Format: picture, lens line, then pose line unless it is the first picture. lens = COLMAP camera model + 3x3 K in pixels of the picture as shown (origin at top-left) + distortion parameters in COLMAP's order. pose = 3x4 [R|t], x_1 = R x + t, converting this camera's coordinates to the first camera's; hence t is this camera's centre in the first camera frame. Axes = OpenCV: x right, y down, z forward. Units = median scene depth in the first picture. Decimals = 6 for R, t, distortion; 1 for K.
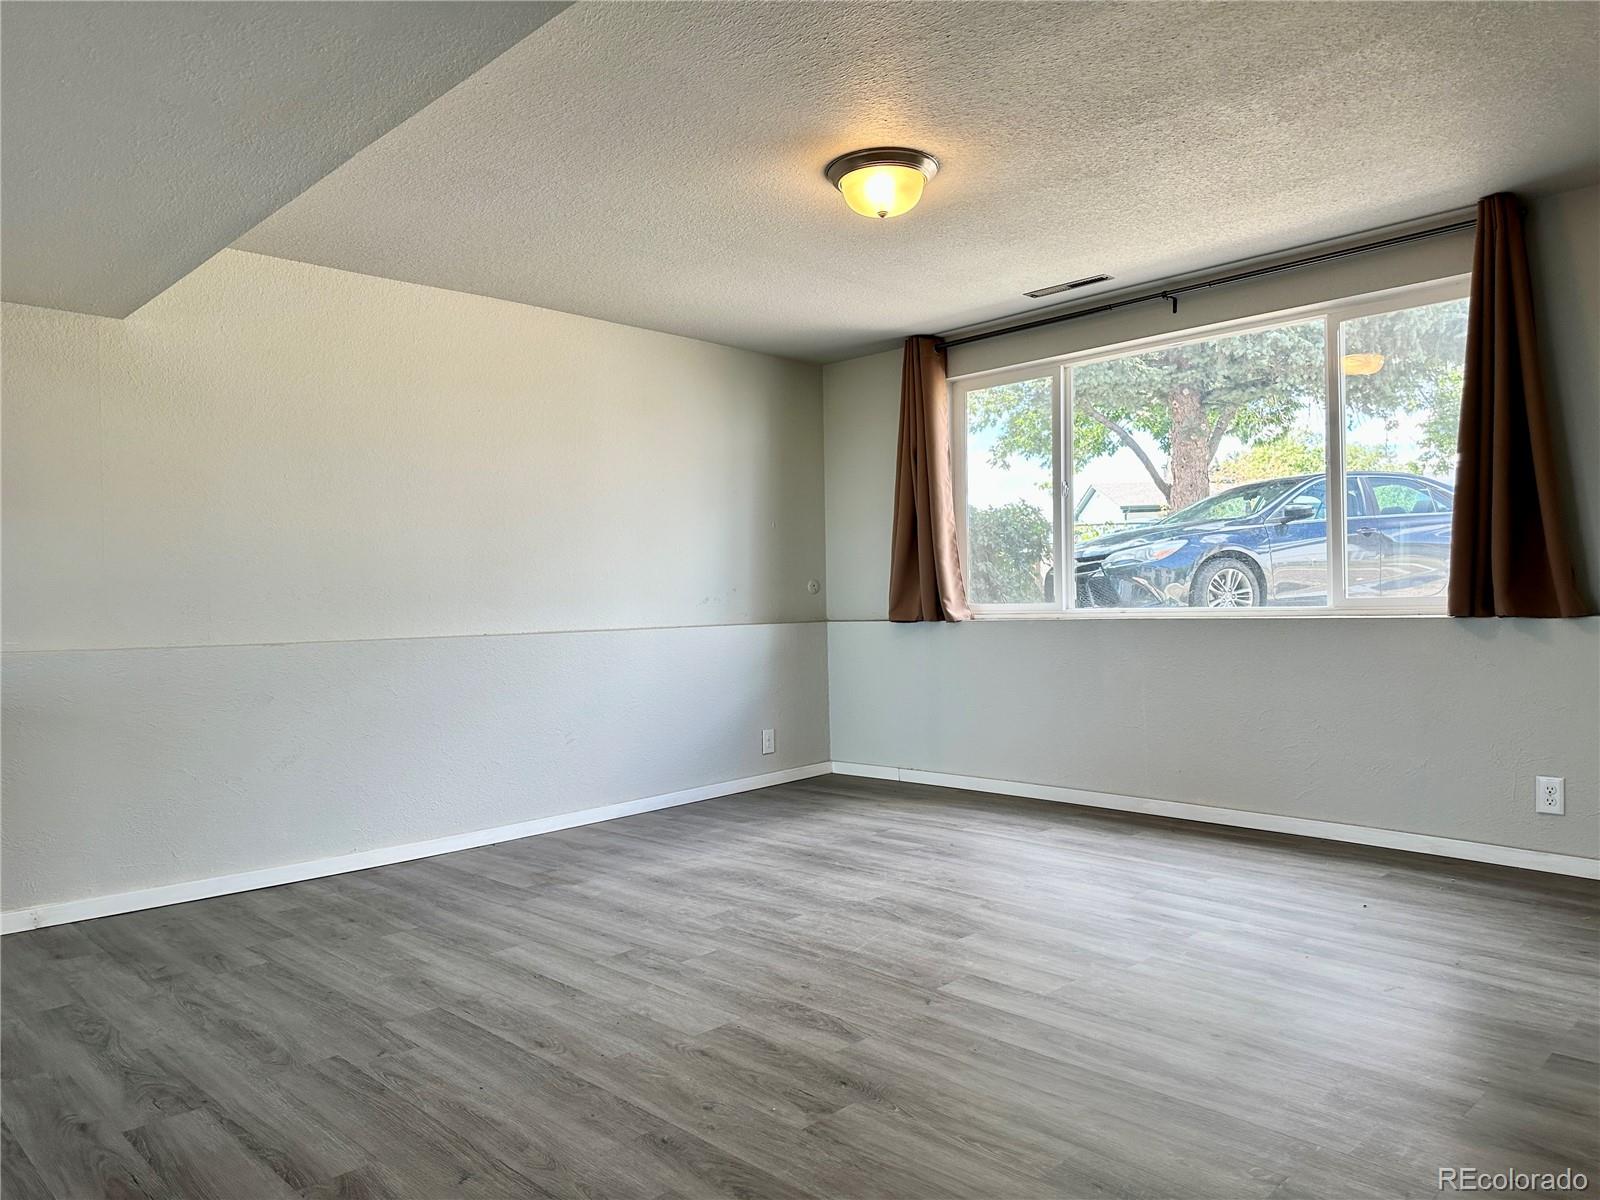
lens RADIAL K [[1122.0, 0, 799.9], [0, 1122.0, 611.9], [0, 0, 1]] dist [0.073087, -0.087075]
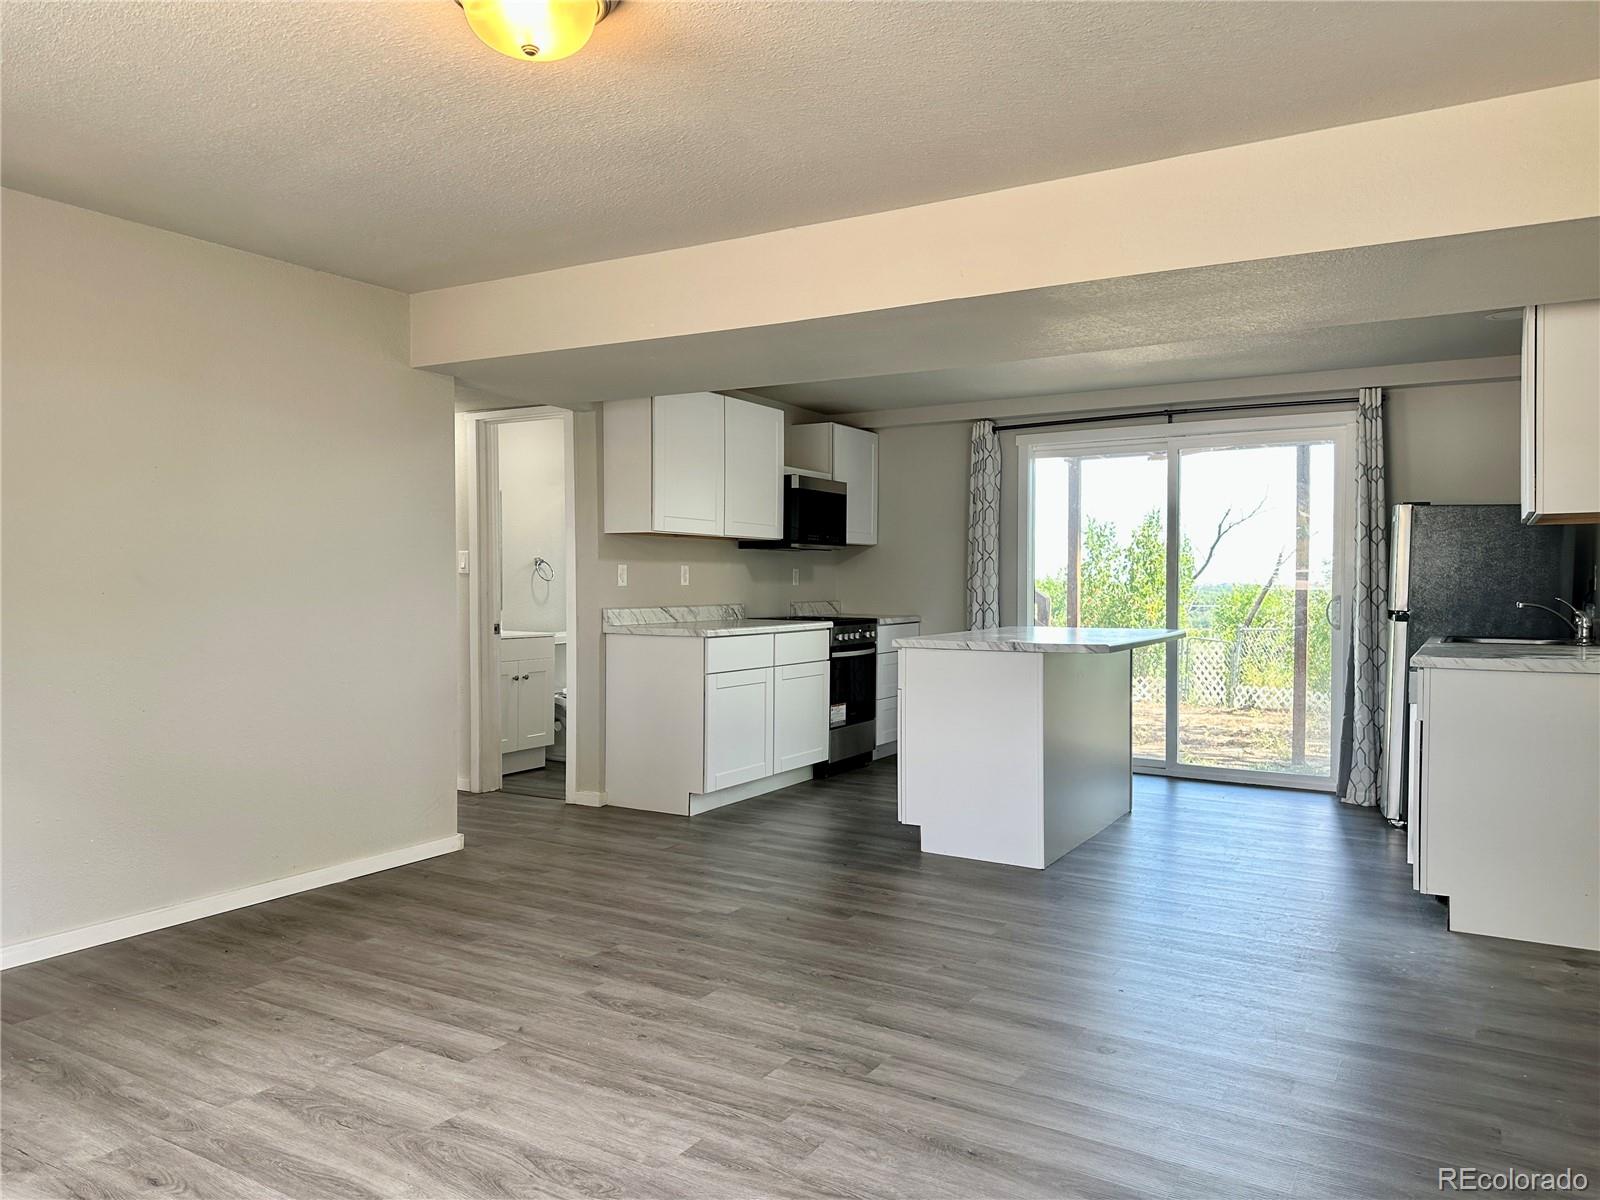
lens RADIAL K [[1122.0, 0, 799.9], [0, 1122.0, 611.9], [0, 0, 1]] dist [0.073087, -0.087075]
pose [[-0.968587, 0.024463, -0.247467, 0.094273], [0.012526, 0.998686, 0.049694, -0.079012], [0.248358, 0.045034, -0.967621, 1.732001]]
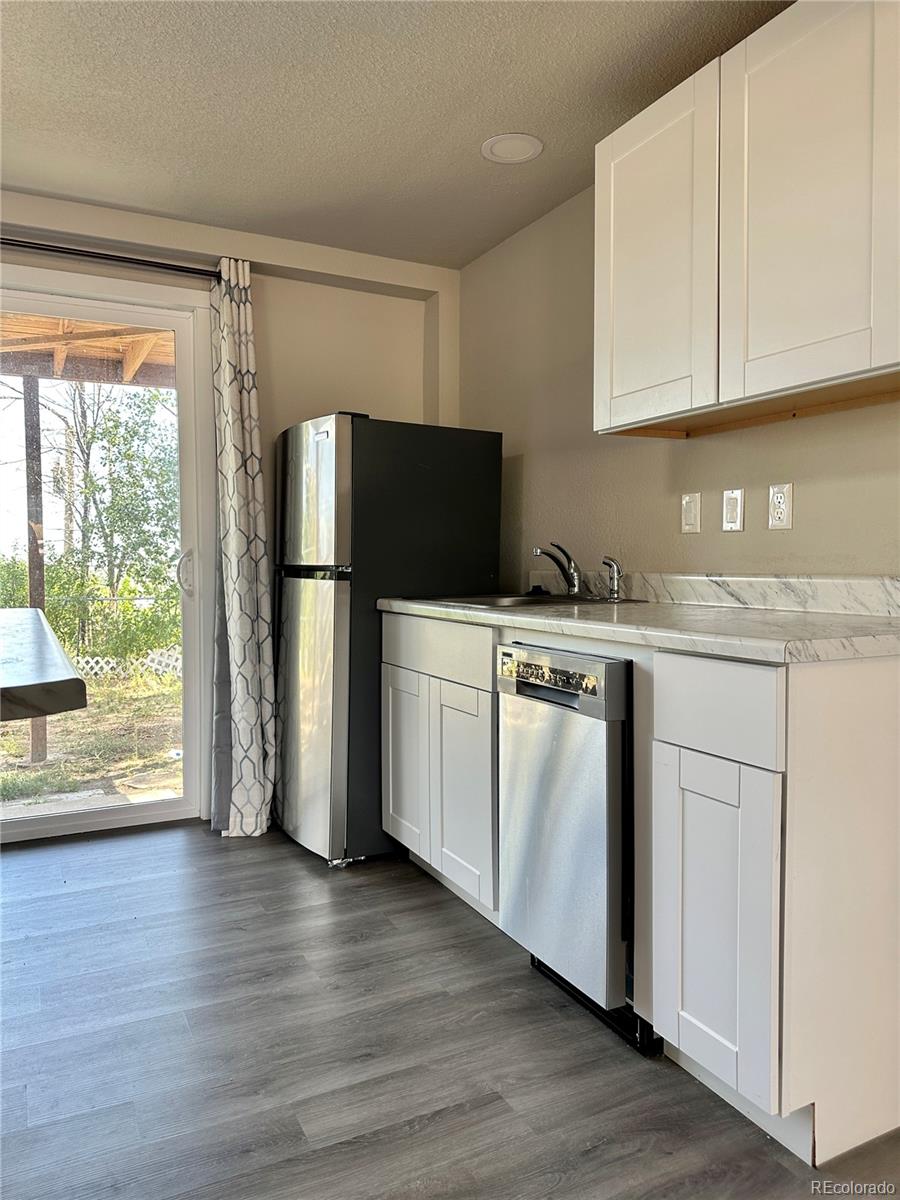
lens RADIAL K [[841.5, 0, 450.0], [0, 841.5, 600.0], [0, 0, 1]] dist [0.073087, -0.087075]
pose [[-0.302257, 0.065356, -0.950983, -0.363661], [-0.008836, 0.997412, 0.071355, -0.014825], [0.953185, 0.029971, -0.300898, 0.725885]]
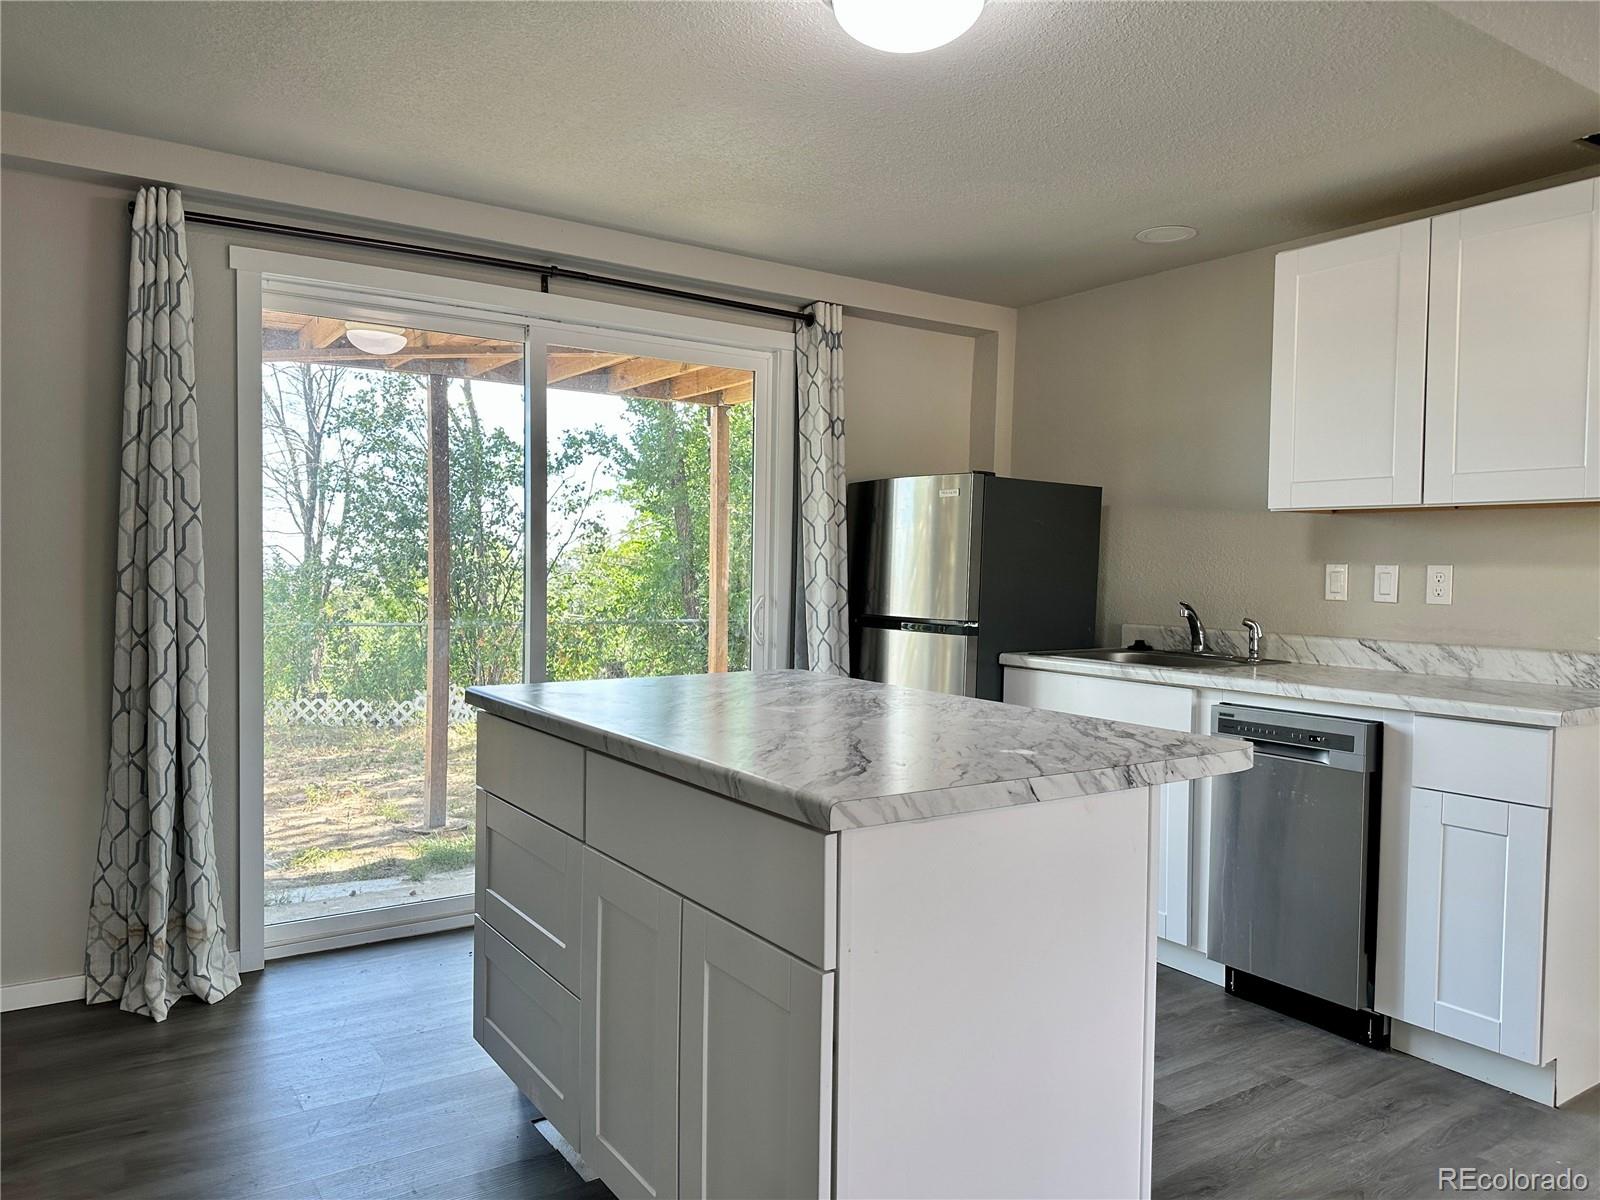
lens RADIAL K [[1122.0, 0, 799.9], [0, 1122.0, 611.9], [0, 0, 1]] dist [0.073087, -0.087075]
pose [[-0.188363, 0.057826, -0.980396, 0.026868], [-0.026649, 0.997597, 0.063961, -0.067500], [0.981738, 0.038174, -0.186370, 0.399636]]
